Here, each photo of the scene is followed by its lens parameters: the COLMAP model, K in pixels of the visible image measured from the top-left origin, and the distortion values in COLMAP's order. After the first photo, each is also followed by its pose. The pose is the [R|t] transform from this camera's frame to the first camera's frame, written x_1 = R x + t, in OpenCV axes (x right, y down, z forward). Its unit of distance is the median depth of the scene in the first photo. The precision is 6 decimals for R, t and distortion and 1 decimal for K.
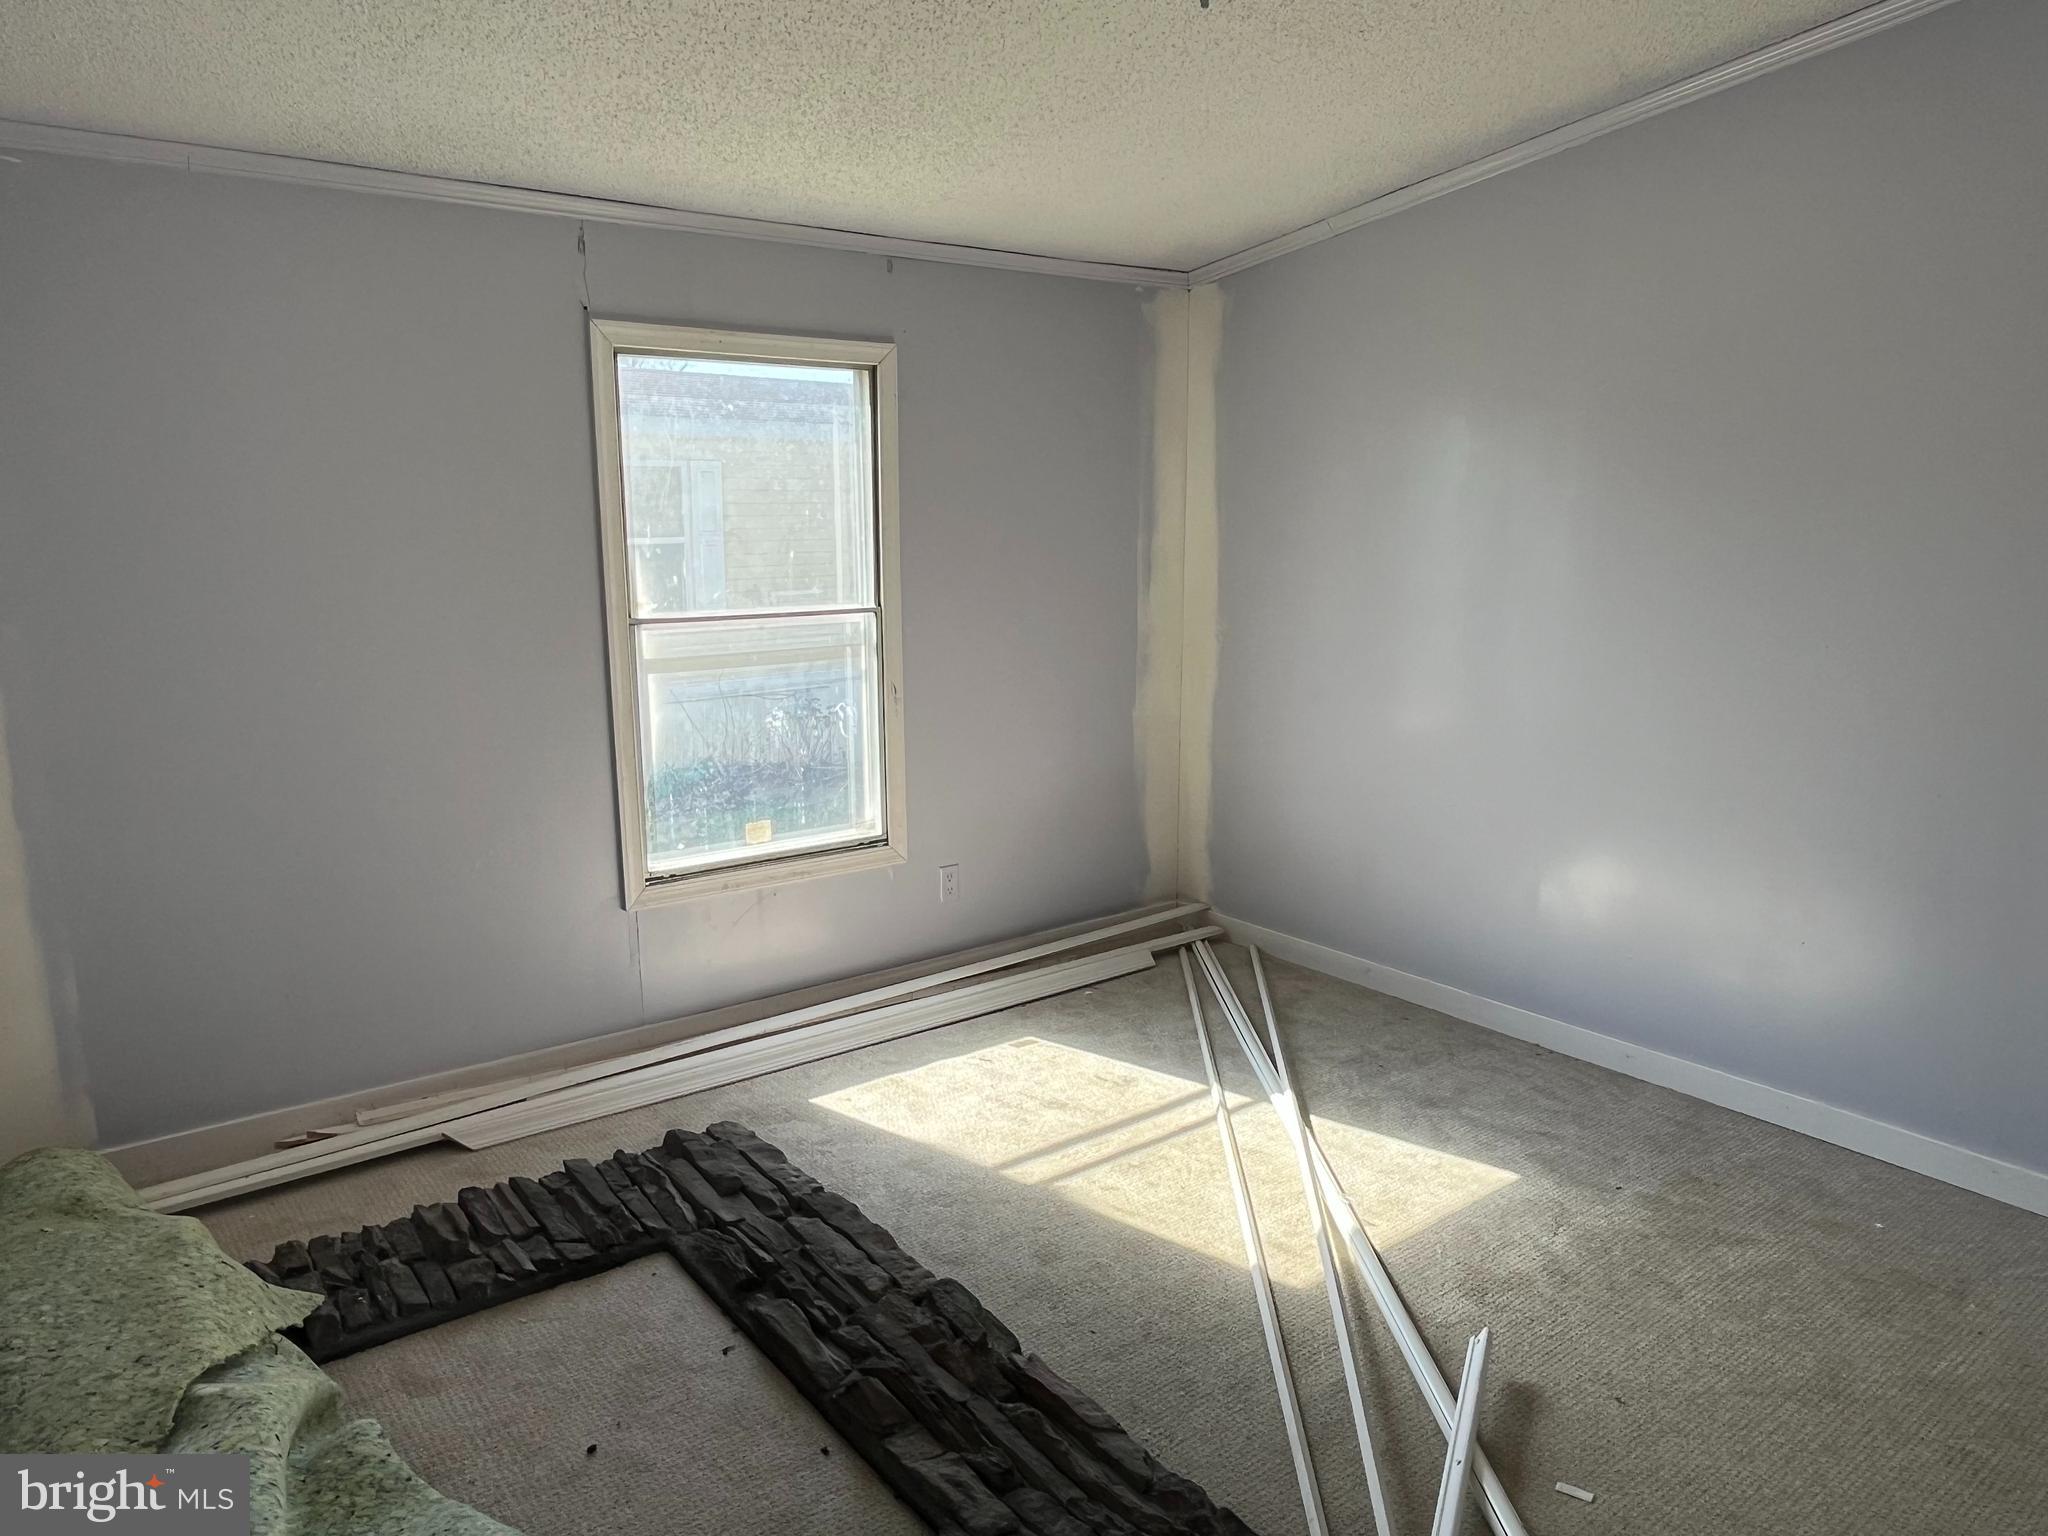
lens RADIAL K [[1359.1, 0, 1018.4], [0, 1359.1, 753.0], [0, 0, 1]] dist [0.011317, -0.002155]
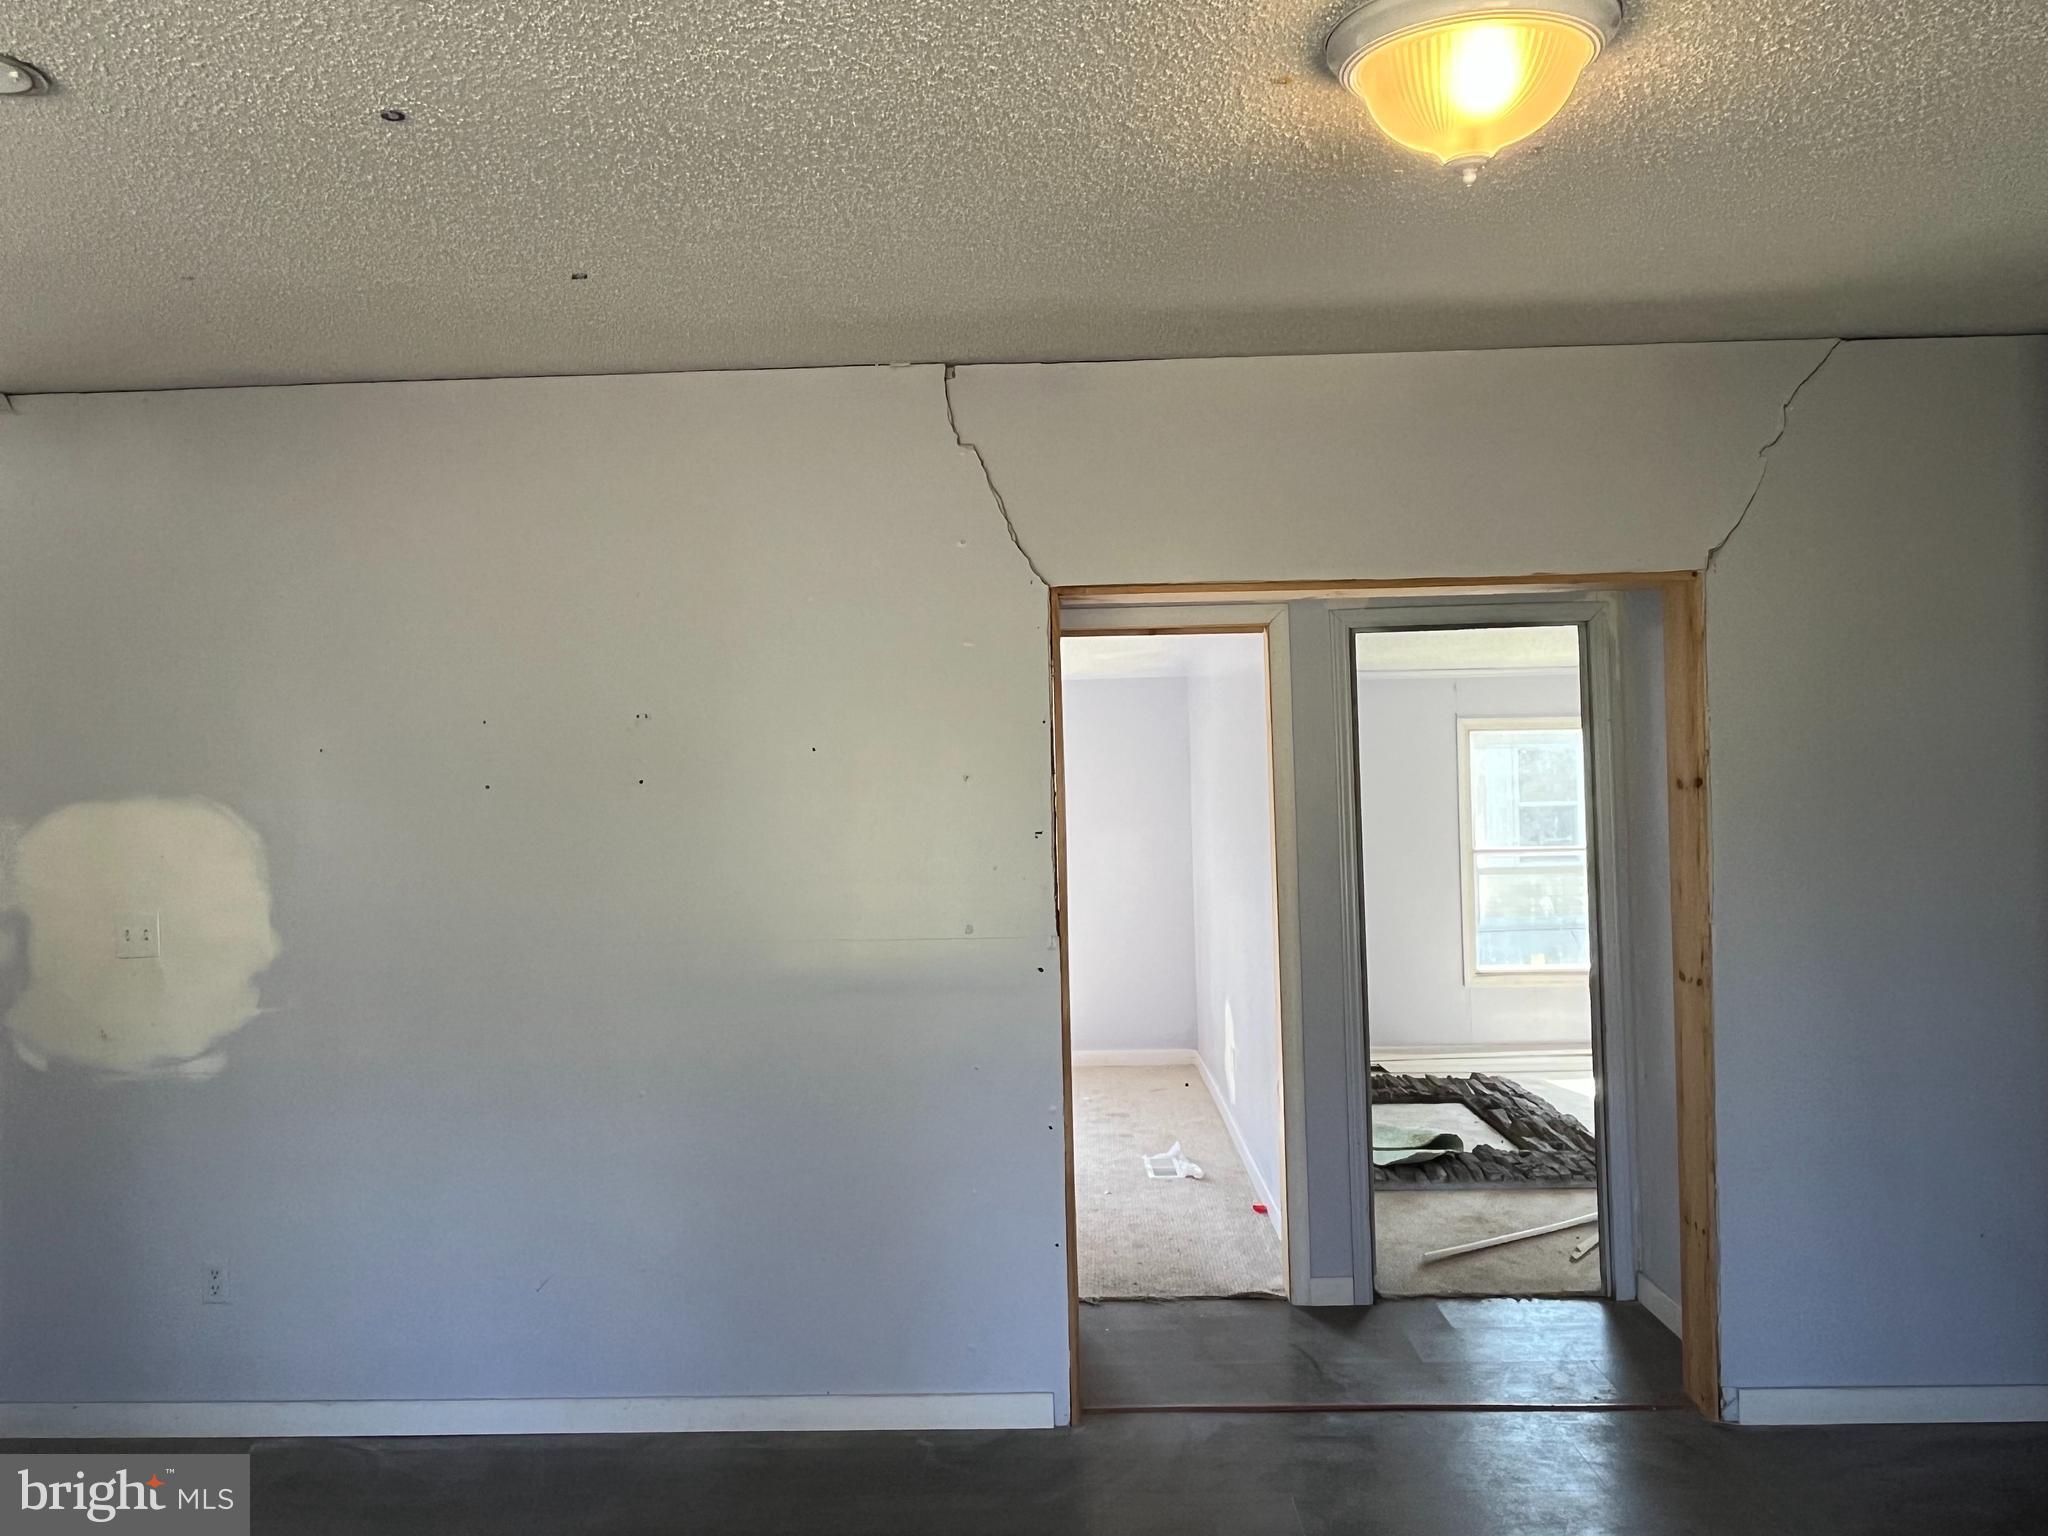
lens RADIAL K [[1359.1, 0, 1026.1], [0, 1359.1, 763.6], [0, 0, 1]] dist [0.011317, -0.002155]
pose [[0.784134, -0.022036, -0.620200, 0.513303], [-0.092029, 0.984191, -0.151324, 0.162447], [0.613730, 0.175734, 0.769710, -1.146441]]
